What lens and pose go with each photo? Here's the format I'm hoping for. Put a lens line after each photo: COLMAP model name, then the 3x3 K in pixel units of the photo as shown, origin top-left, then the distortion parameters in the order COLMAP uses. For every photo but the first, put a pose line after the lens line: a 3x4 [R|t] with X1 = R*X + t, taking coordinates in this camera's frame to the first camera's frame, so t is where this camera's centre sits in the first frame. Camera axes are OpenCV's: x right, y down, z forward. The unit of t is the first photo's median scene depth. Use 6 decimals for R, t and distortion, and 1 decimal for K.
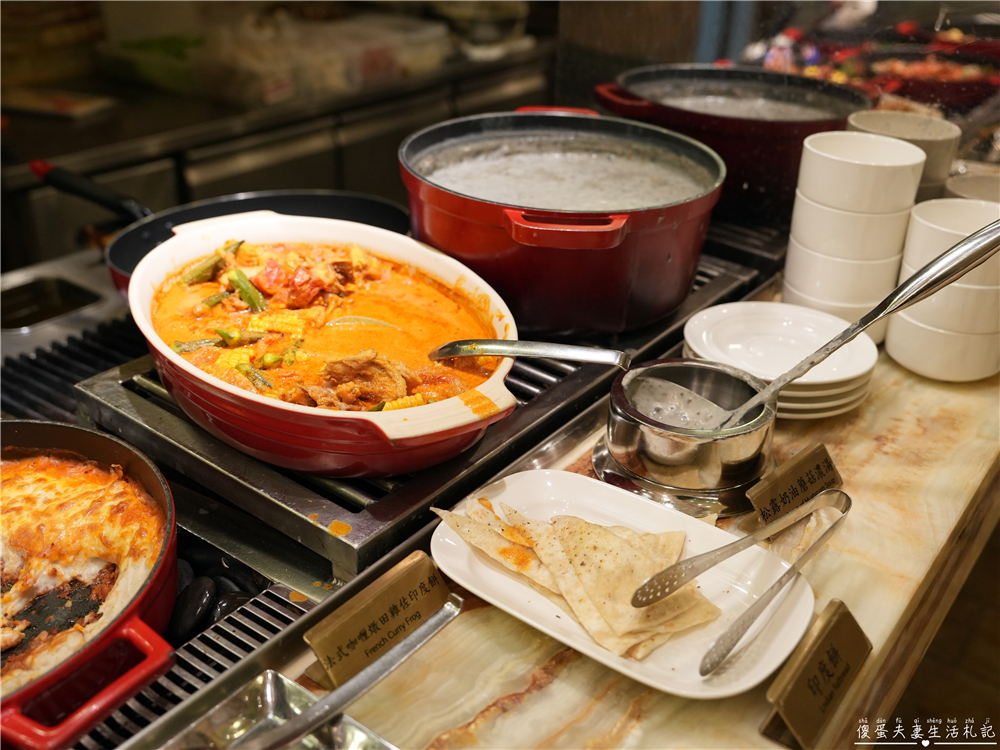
lens RADIAL K [[1054.2, 0, 500.0], [0, 1054.2, 375.0], [0, 0, 1]] dist [-0.014860, -0.013501]
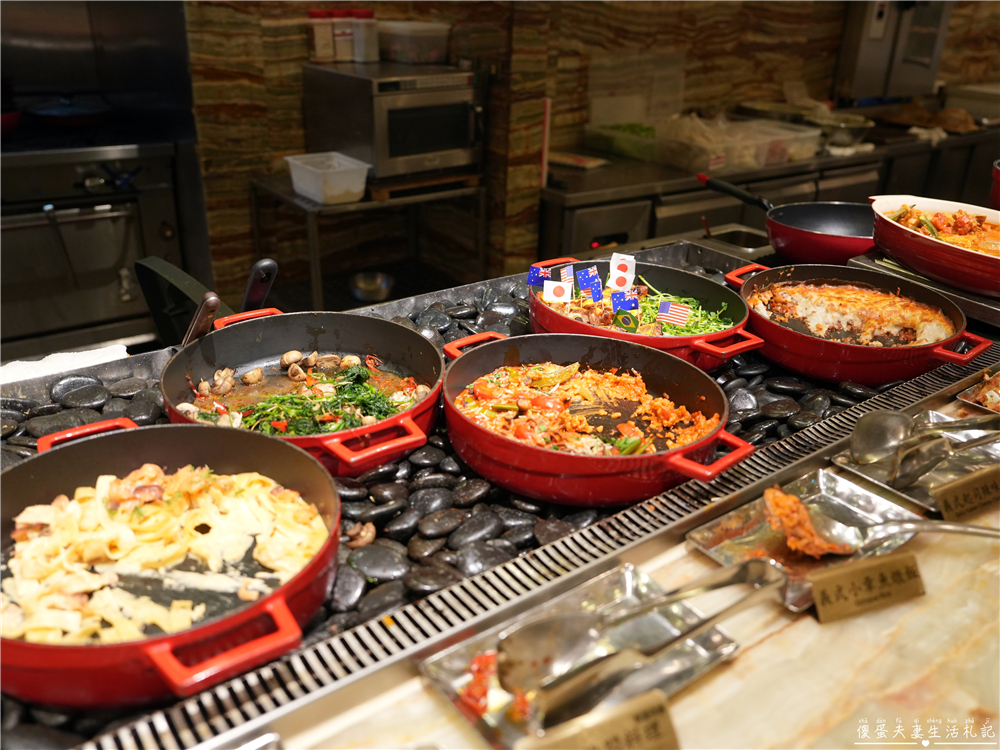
lens RADIAL K [[834.4, 0, 500.0], [0, 834.4, 375.0], [0, 0, 1]] dist [-0.000395, -0.001131]
pose [[0.956761, 0.136120, -0.257061, -0.151043], [-0.147178, 0.988814, -0.024184, 0.092870], [0.250893, 0.060972, 0.966093, -0.180683]]
